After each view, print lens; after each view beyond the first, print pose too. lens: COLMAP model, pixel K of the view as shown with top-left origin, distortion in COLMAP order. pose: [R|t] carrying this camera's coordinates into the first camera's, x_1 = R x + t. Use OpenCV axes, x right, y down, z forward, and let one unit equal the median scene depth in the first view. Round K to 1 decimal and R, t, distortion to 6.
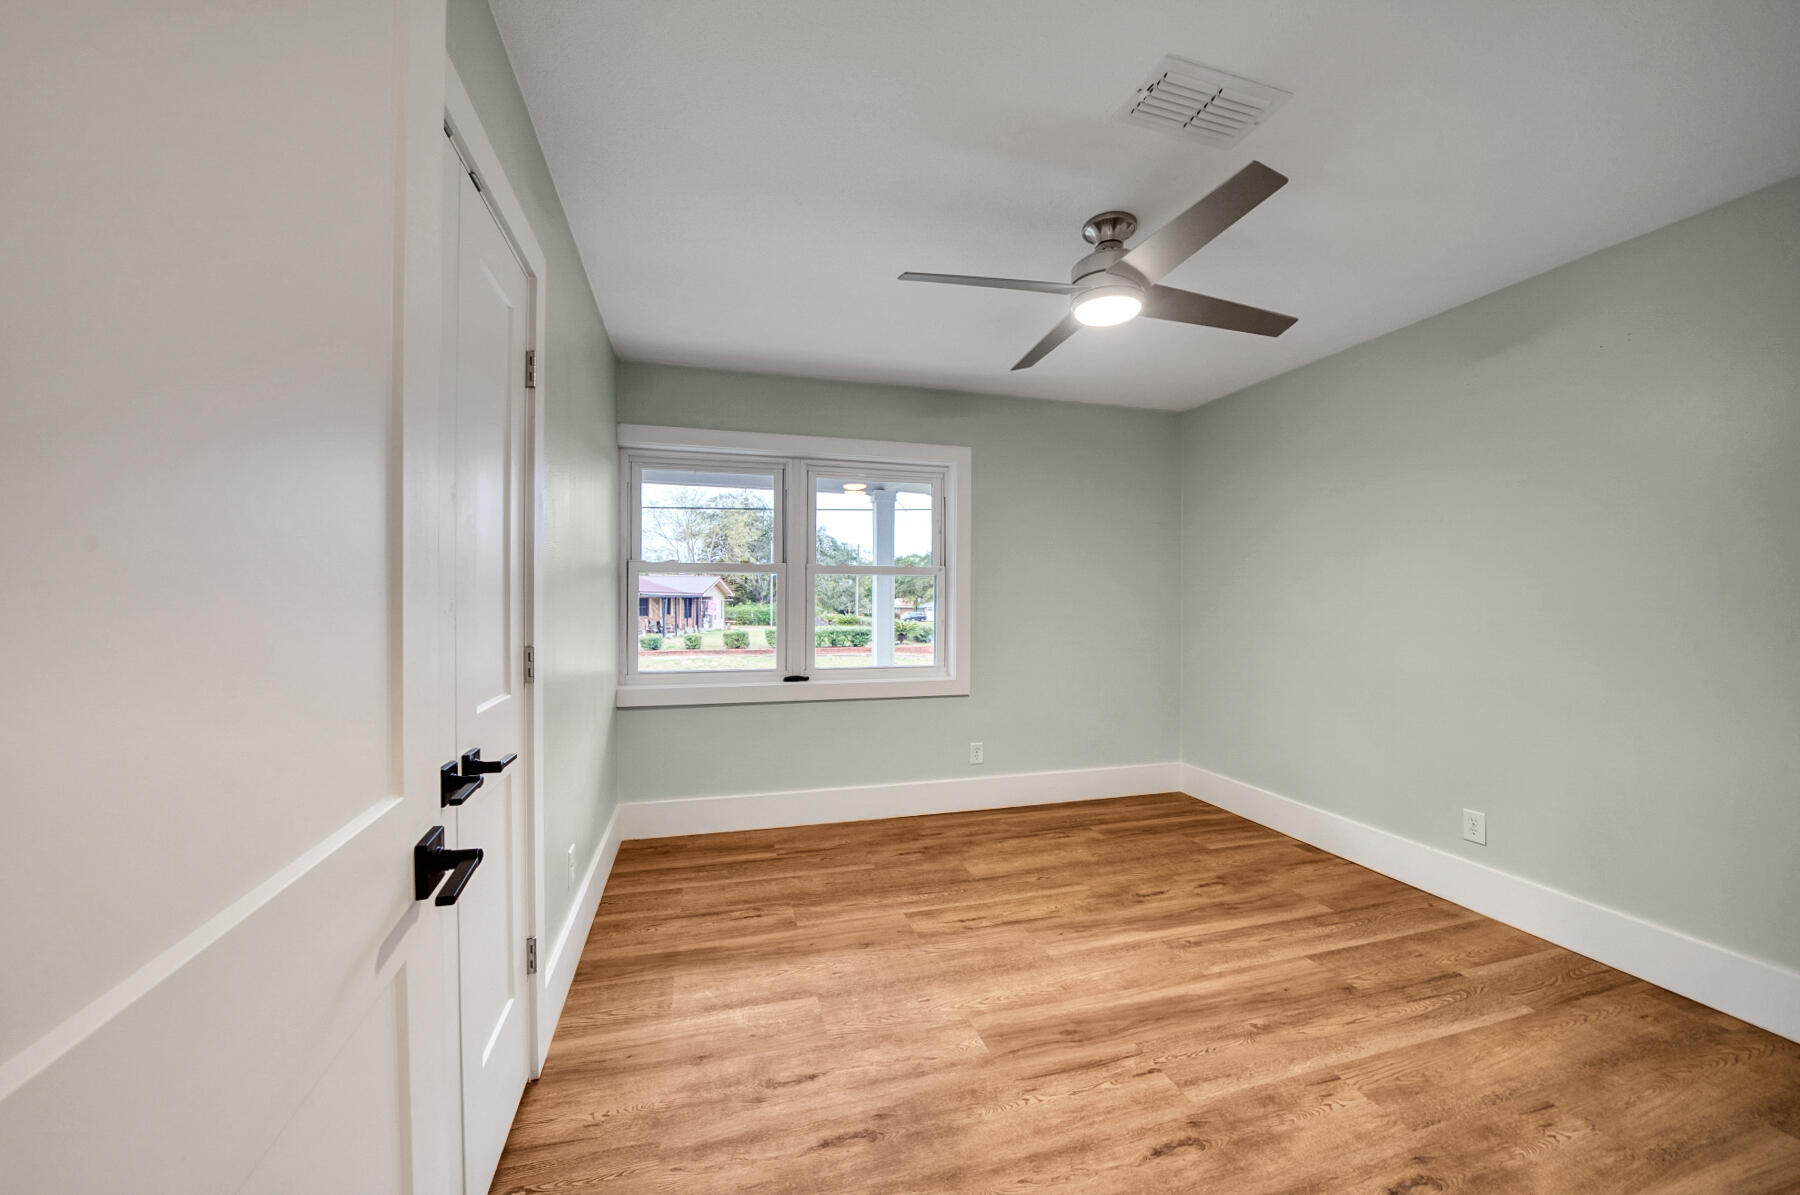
lens RADIAL K [[641.7, 0, 888.5], [0, 641.7, 598.1], [0, 0, 1]] dist [-0.019458, 0.000036]
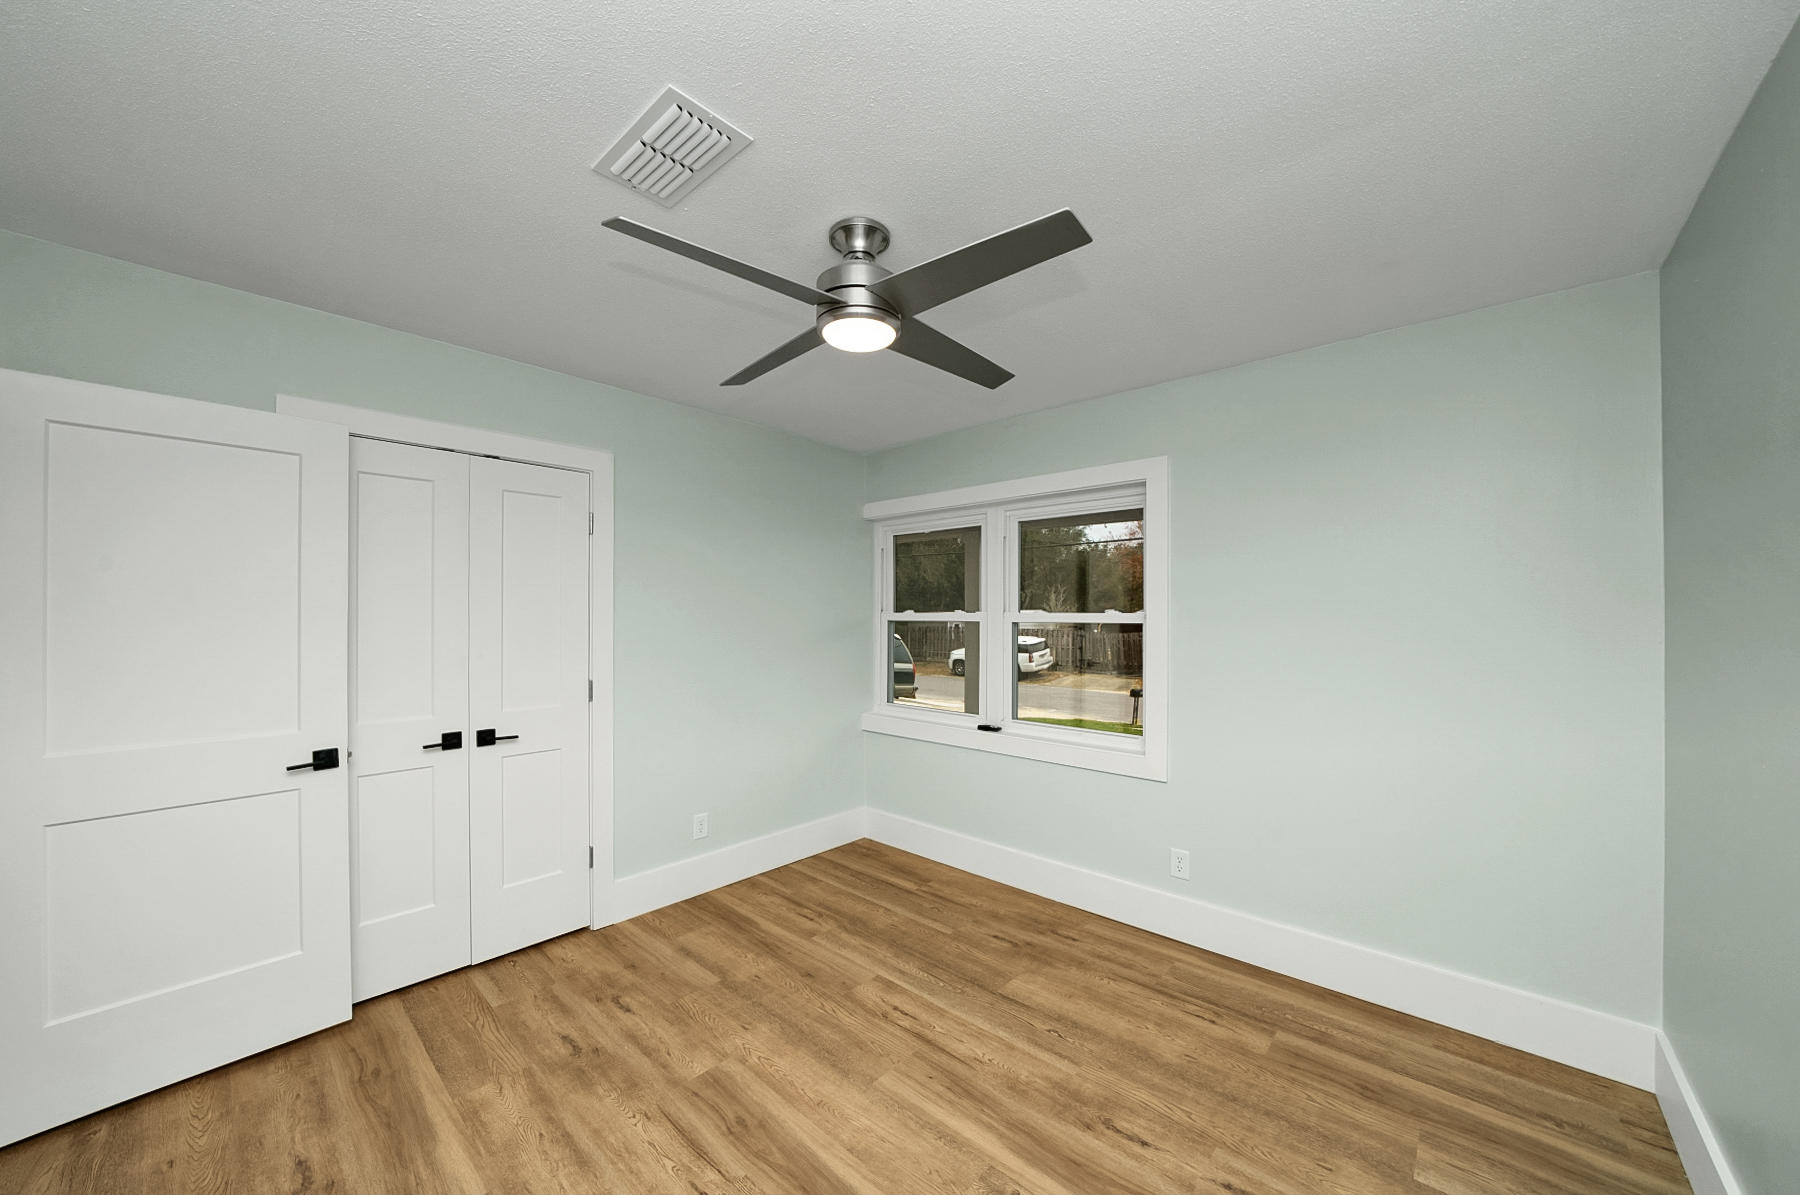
lens RADIAL K [[641.7, 0, 892.2], [0, 641.7, 605.7], [0, 0, 1]] dist [-0.019458, 0.000036]
pose [[0.539444, -0.016647, -0.841857, 0.814025], [-0.003301, 0.999755, -0.021884, -0.056734], [0.842015, 0.014584, 0.539257, 0.434317]]
